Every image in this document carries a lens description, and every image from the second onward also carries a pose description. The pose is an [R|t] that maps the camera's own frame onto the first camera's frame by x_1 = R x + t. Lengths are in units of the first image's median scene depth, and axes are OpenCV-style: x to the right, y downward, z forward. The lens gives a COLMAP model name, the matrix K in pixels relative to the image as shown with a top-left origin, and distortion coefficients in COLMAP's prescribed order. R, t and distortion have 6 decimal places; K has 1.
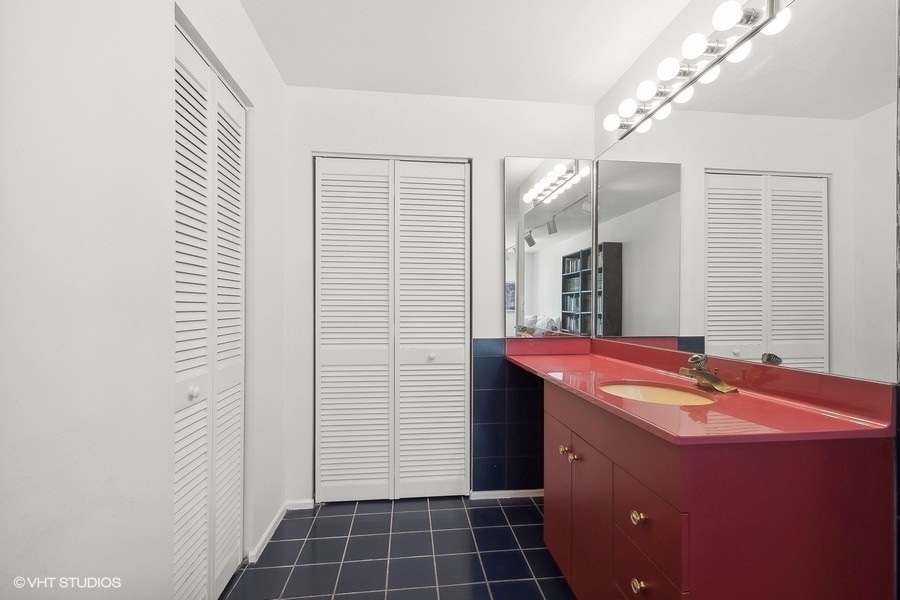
lens RADIAL K [[402.9, 0, 451.7], [0, 402.9, 302.1], [0, 0, 1]] dist [0.007625, -0.000309]
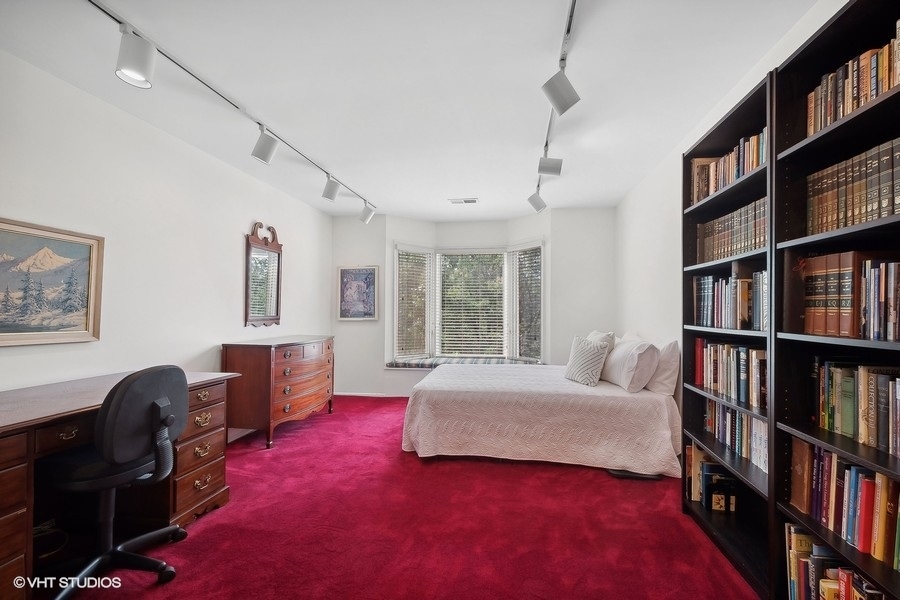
lens RADIAL K [[402.9, 0, 449.5], [0, 402.9, 302.2], [0, 0, 1]] dist [0.007625, -0.000309]
pose [[0.968284, -0.012983, -0.249513, 0.174958], [0.009320, 0.999831, -0.015857, 0.007230], [0.249676, 0.013029, 0.968242, 0.646211]]
